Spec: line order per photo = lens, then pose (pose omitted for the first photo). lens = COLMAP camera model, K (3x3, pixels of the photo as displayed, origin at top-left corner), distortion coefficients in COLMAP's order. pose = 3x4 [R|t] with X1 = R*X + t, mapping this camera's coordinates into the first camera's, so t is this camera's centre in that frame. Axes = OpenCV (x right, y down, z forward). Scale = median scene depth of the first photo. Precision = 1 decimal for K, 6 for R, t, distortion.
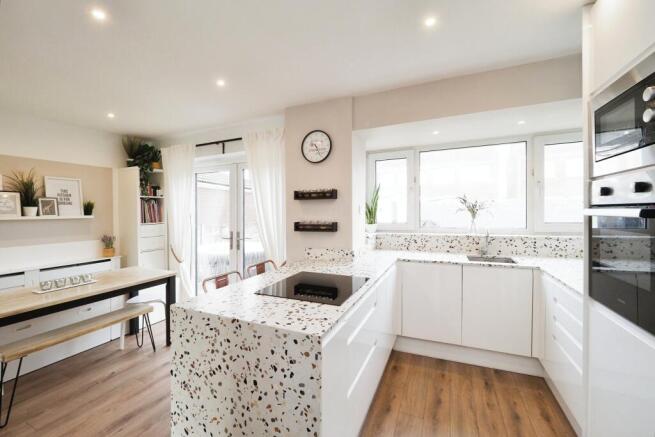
lens RADIAL K [[279.2, 0, 321.0], [0, 279.2, 208.2], [0, 0, 1]] dist [-0.012749, -0.000347]
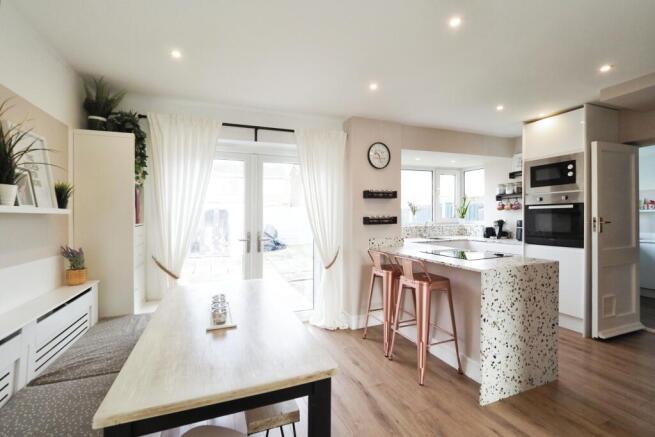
lens RADIAL K [[279.2, 0, 309.2], [0, 279.2, 218.1], [0, 0, 1]] dist [-0.012749, -0.000347]
pose [[0.692664, -0.001931, 0.721258, -1.143423], [0.000065, 0.999997, 0.002615, 0.053382], [-0.721260, -0.001764, 0.692662, 0.374503]]
